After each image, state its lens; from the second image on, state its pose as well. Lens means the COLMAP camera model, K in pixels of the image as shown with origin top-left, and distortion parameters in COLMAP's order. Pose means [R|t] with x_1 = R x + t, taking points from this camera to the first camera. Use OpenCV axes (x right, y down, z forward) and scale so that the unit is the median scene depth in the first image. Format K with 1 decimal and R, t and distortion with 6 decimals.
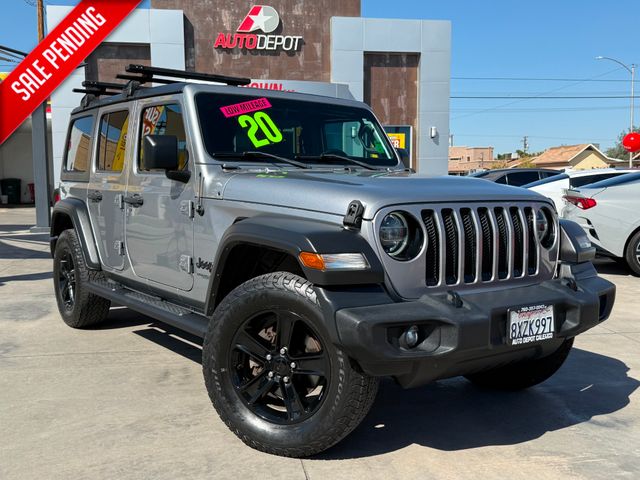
lens RADIAL K [[598.2, 0, 311.3], [0, 598.2, 257.3], [0, 0, 1]] dist [0.022410, -0.026867]
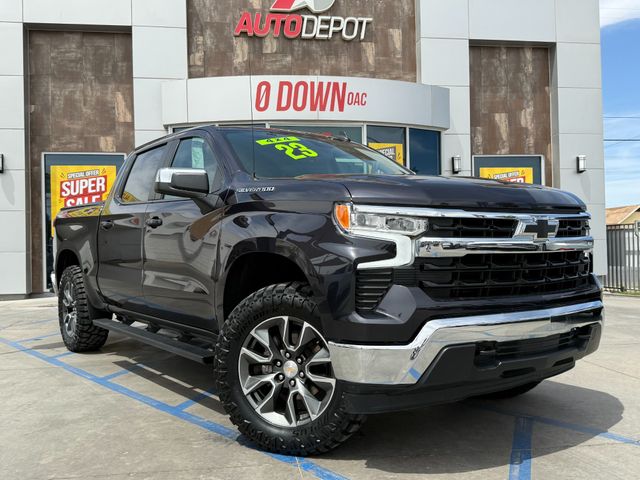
lens RADIAL K [[598.2, 0, 317.2], [0, 598.2, 239.4], [0, 0, 1]] dist [0.022410, -0.026867]
pose [[0.999512, -0.012017, -0.028841, -0.058851], [0.008029, 0.990870, -0.134584, -0.051076], [0.030195, 0.134287, 0.990482, 0.402778]]
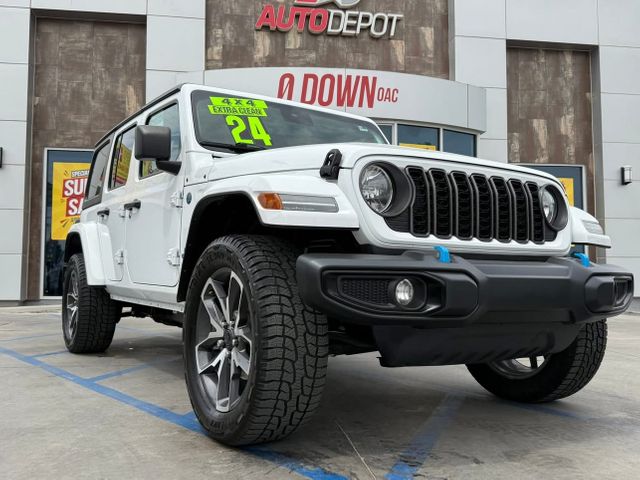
lens RADIAL K [[598.2, 0, 320.5], [0, 598.2, 238.4], [0, 0, 1]] dist [0.022410, -0.026867]
pose [[0.999247, 0.007471, -0.038063, -0.073602], [-0.014389, 0.982659, -0.184865, -0.039014], [0.036022, 0.185274, 0.982027, 0.456629]]
